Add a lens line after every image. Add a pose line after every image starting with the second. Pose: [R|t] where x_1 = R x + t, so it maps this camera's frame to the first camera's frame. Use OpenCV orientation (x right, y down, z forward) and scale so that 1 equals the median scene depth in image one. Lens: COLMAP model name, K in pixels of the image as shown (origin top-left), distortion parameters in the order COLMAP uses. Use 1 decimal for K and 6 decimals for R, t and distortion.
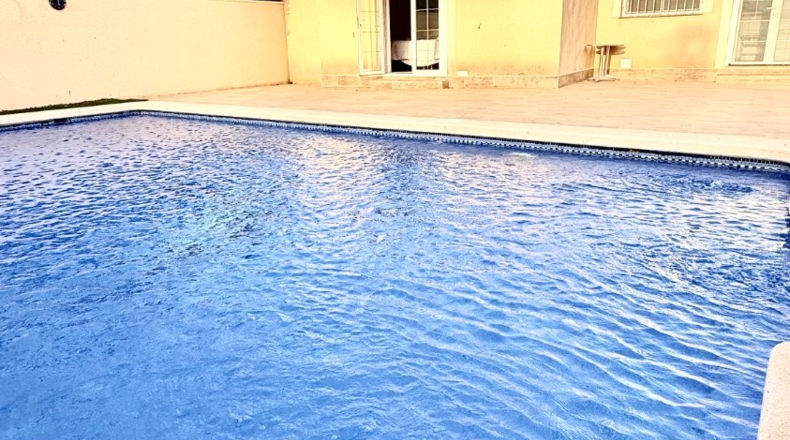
lens RADIAL K [[557.6, 0, 393.7], [0, 557.6, 214.1], [0, 0, 1]] dist [-0.002810, 0.000683]
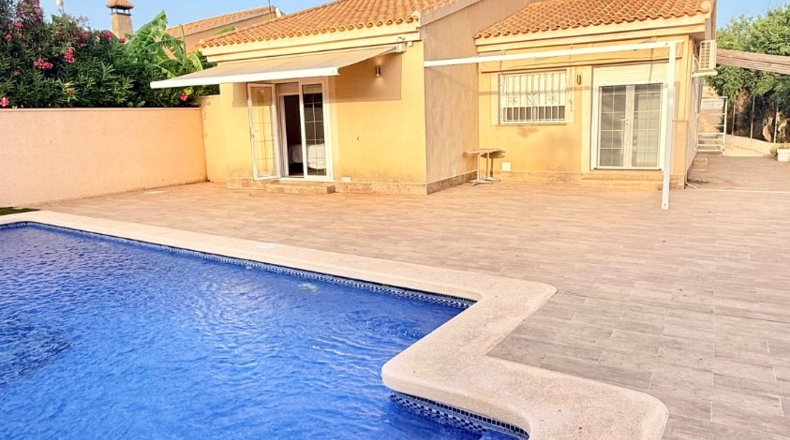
lens RADIAL K [[557.6, 0, 395.5], [0, 557.6, 215.6], [0, 0, 1]] dist [-0.002810, 0.000683]
pose [[0.999809, -0.008261, 0.017709, 0.197234], [0.010275, 0.993097, -0.116848, -0.055521], [-0.016621, 0.117008, 0.992992, -0.063126]]
